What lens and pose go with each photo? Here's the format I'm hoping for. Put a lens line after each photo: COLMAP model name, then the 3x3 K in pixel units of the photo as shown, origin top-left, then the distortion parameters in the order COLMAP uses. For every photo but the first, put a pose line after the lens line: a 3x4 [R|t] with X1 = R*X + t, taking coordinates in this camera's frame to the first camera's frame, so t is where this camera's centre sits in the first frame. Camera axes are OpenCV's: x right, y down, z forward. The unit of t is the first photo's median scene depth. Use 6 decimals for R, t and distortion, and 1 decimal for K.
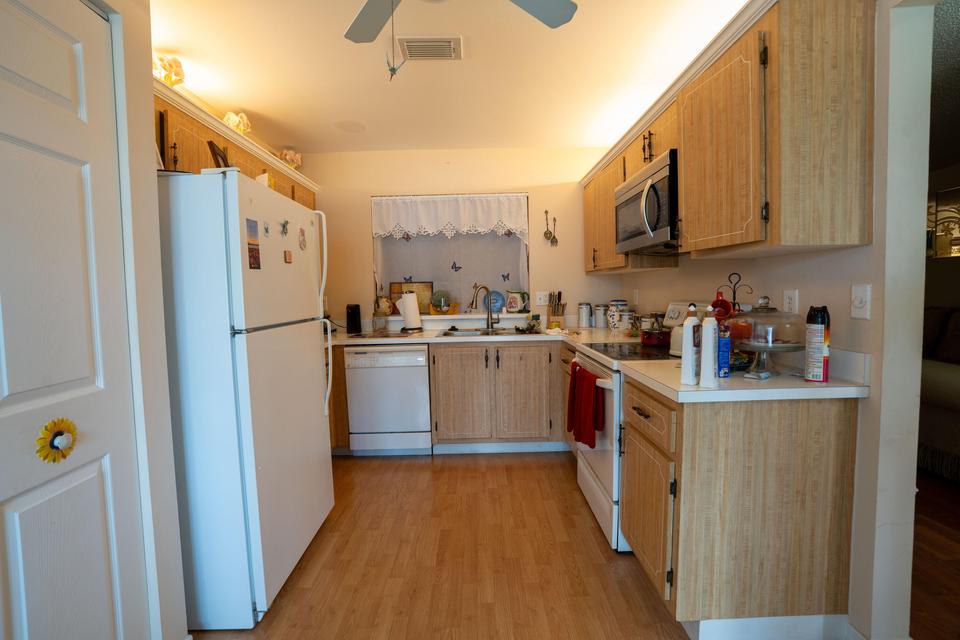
lens RADIAL K [[443.8, 0, 477.2], [0, 443.8, 320.4], [0, 0, 1]] dist [-0.066293, 0.023032]
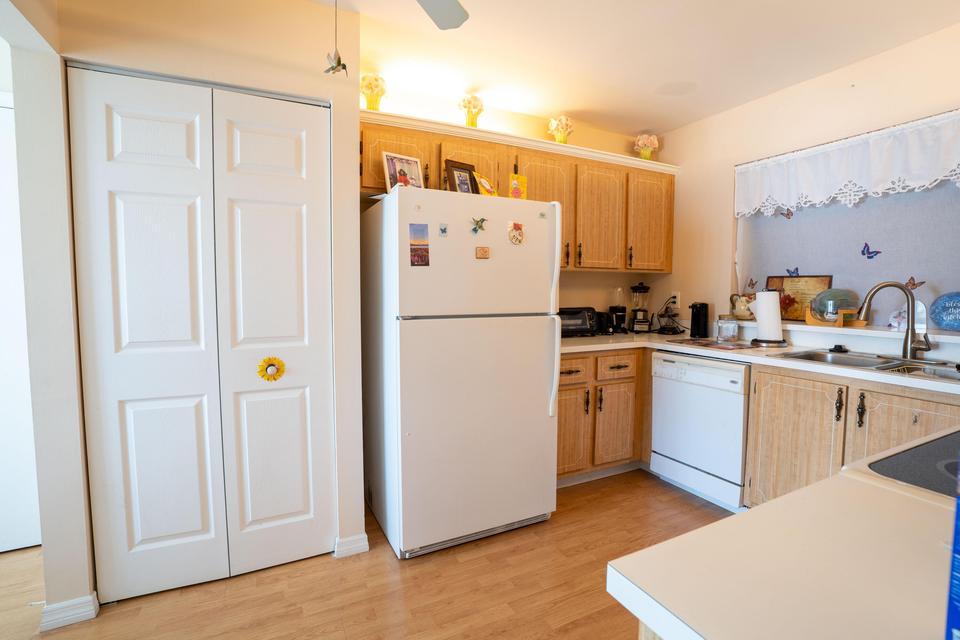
lens RADIAL K [[443.8, 0, 465.3], [0, 443.8, 319.2], [0, 0, 1]] dist [-0.066293, 0.023032]
pose [[0.437678, 0.083347, -0.895261, 0.292960], [-0.070383, 0.995815, 0.058299, -0.025375], [0.896373, 0.037495, 0.441712, 0.280259]]
